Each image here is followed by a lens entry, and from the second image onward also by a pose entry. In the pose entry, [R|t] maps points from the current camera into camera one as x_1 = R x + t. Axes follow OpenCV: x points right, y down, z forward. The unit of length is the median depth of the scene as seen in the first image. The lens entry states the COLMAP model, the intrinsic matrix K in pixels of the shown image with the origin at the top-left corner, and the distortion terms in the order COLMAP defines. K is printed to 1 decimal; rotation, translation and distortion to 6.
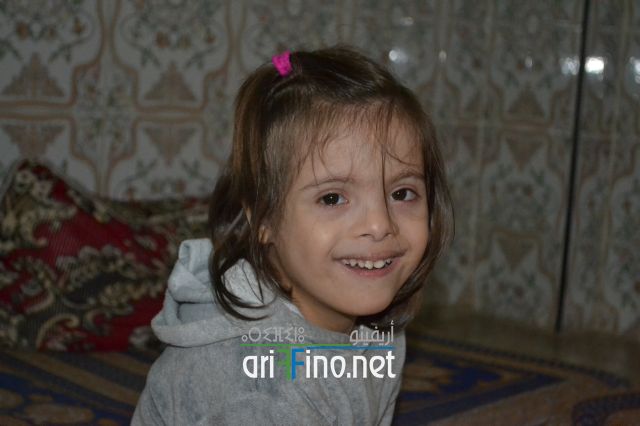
lens RADIAL K [[1389.0, 0, 321.1], [0, 1389.0, 212.9], [0, 0, 1]] dist [0.083037, 0.000000]
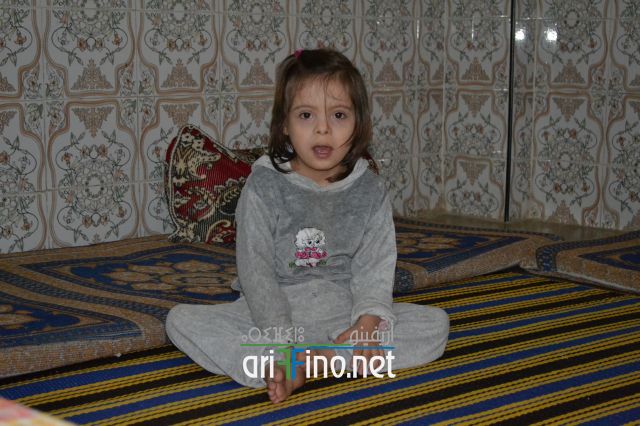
lens RADIAL K [[1263.0, 0, 294.9], [0, 1263.0, 251.6], [0, 0, 1]] dist [-0.009457, 0.000000]
pose [[0.995433, -0.073572, 0.060822, -0.148371], [0.070129, 0.995913, 0.056921, 0.024824], [-0.064762, -0.052395, 0.996524, -0.366086]]
